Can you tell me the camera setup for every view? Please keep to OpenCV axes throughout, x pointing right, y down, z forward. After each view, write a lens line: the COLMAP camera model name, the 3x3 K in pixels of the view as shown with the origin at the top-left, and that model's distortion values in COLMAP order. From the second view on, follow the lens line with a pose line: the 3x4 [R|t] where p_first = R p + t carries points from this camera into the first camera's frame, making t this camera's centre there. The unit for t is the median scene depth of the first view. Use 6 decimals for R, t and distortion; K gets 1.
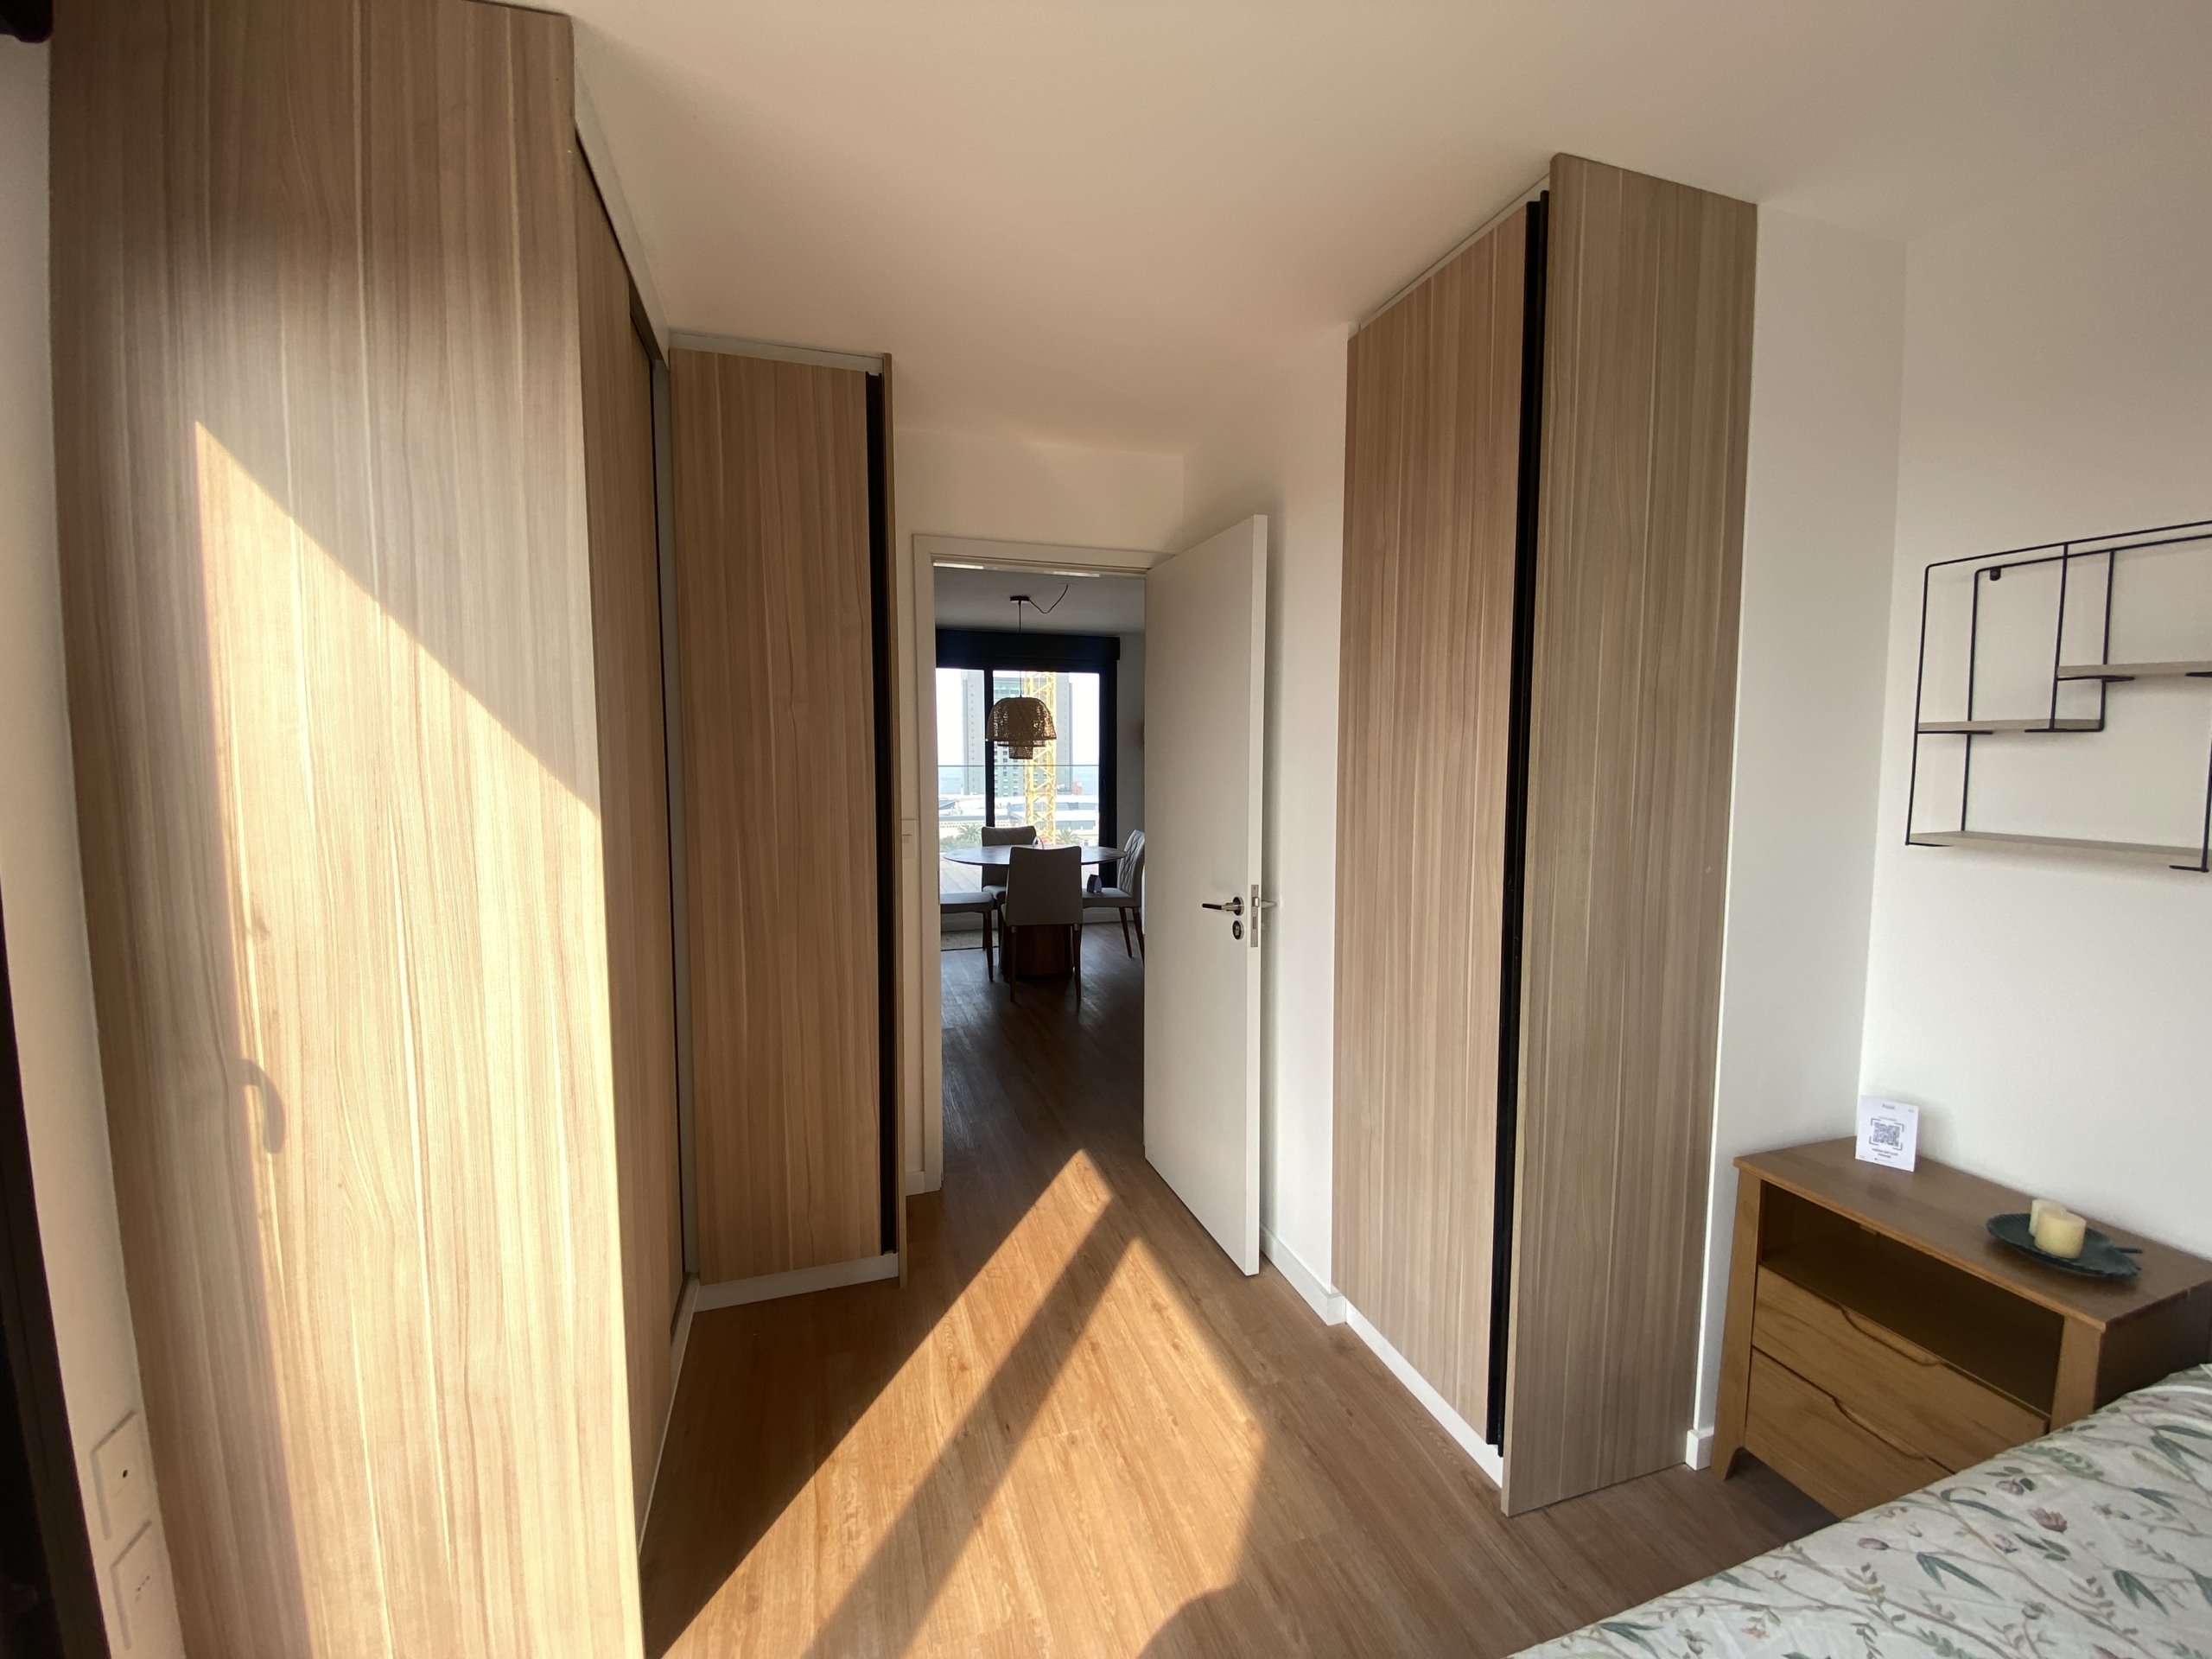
lens RADIAL K [[895.8, 0, 1099.6], [0, 895.8, 825.9], [0, 0, 1]] dist [0.046094, -0.030101]
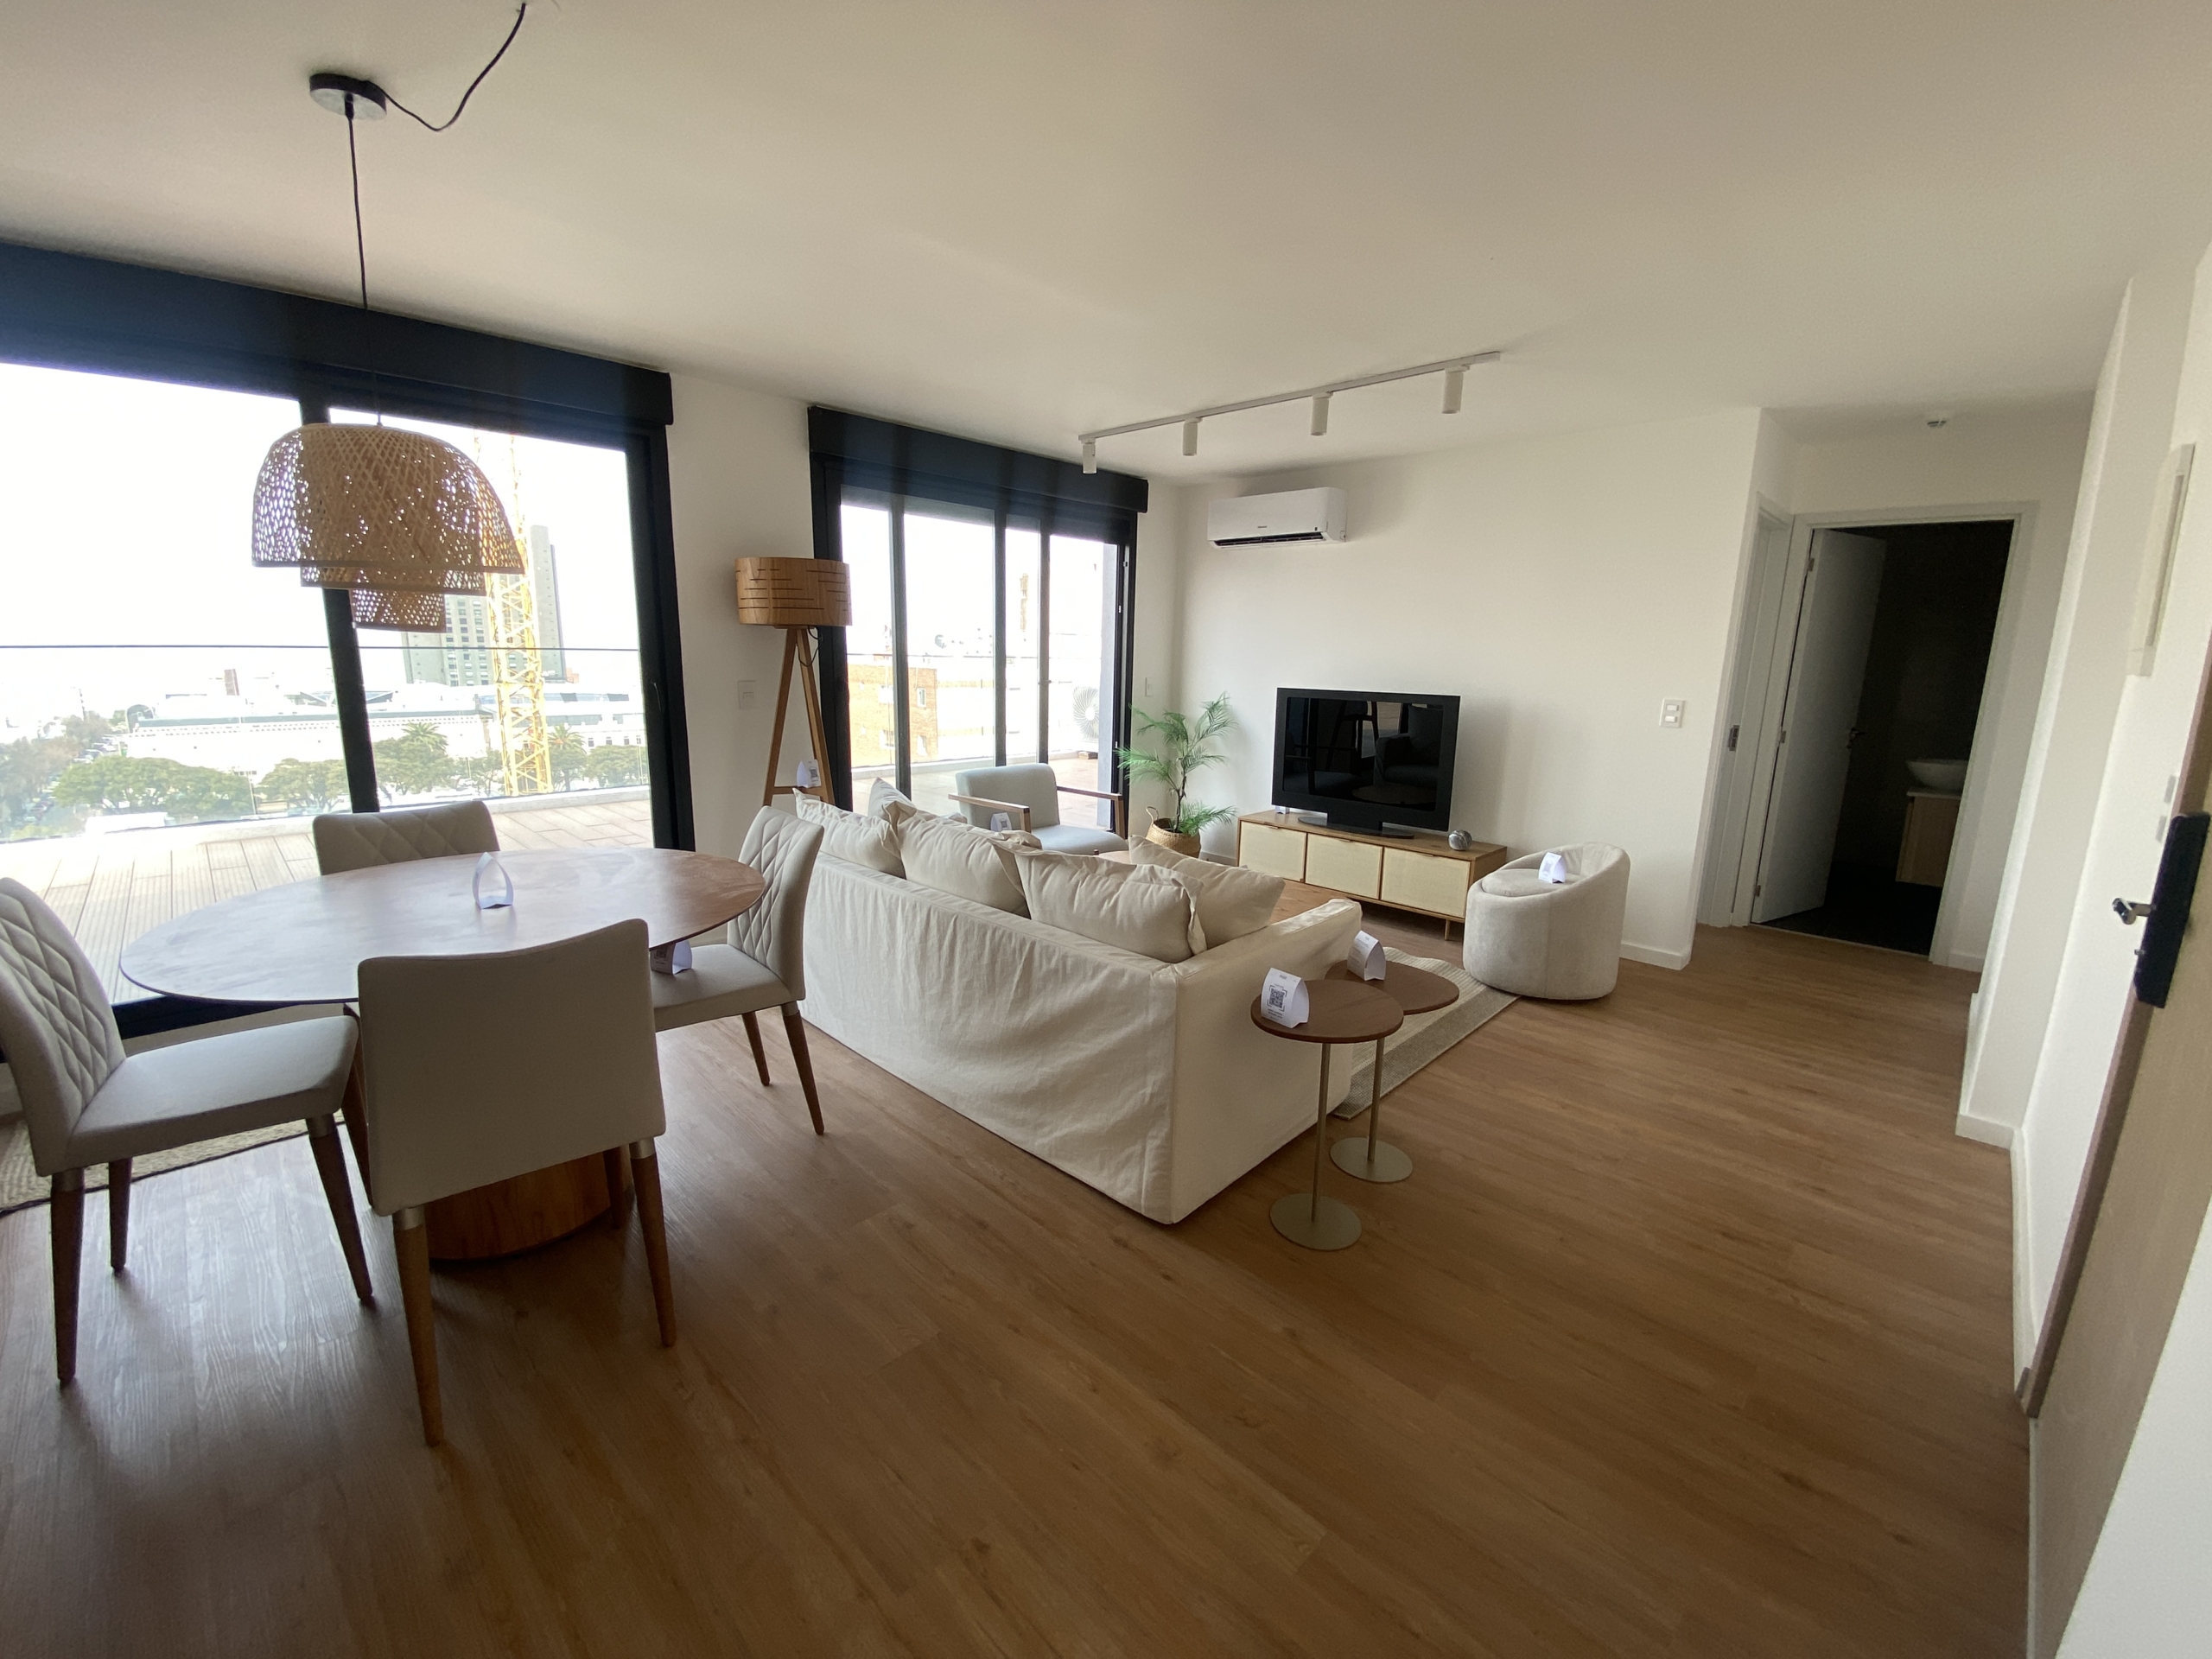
lens RADIAL K [[920.0, 0, 1097.9], [0, 920.0, 827.1], [0, 0, 1]] dist [0.040325, -0.033650]
pose [[0.885409, -0.069939, 0.459521, -0.084853], [0.015215, 0.992446, 0.121734, -0.151379], [-0.464564, -0.100793, 0.879785, 2.003334]]
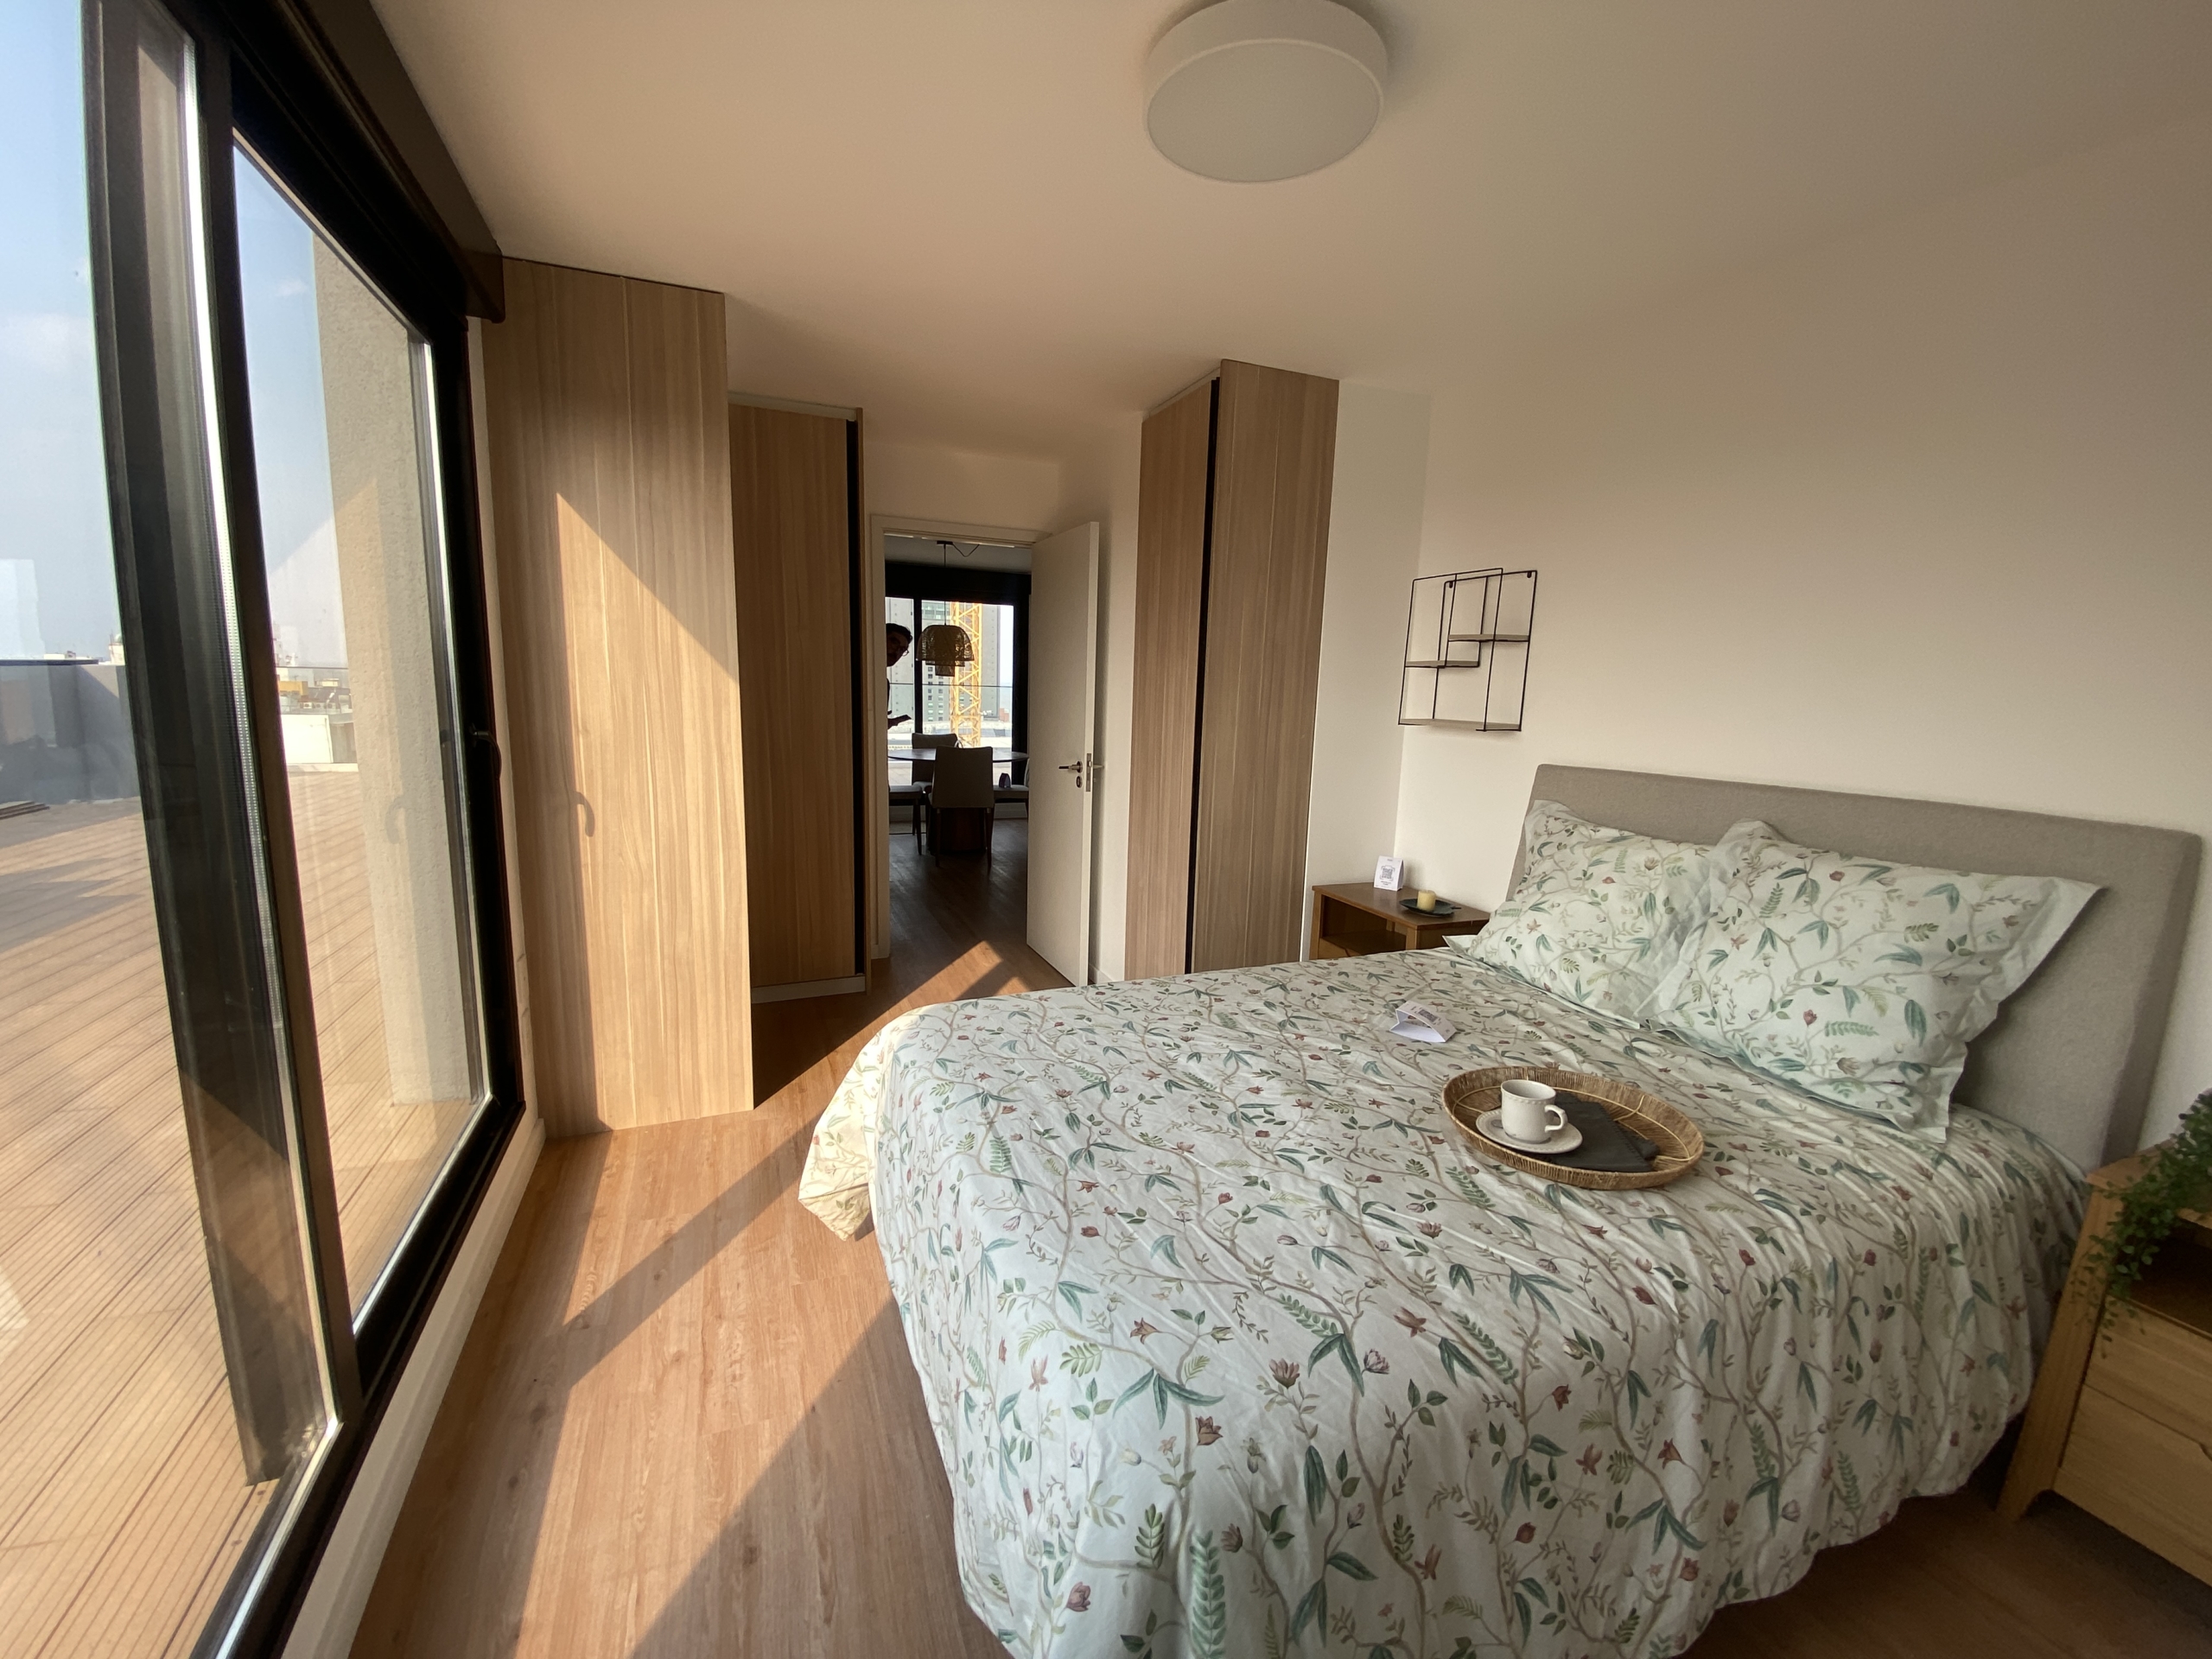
lens RADIAL K [[895.8, 0, 1099.6], [0, 895.8, 825.9], [0, 0, 1]] dist [0.046094, -0.030101]
pose [[0.996471, 0.015780, 0.082445, 0.085235], [-0.022240, 0.996702, 0.078040, 0.099153], [-0.080941, -0.079598, 0.993535, -0.875571]]
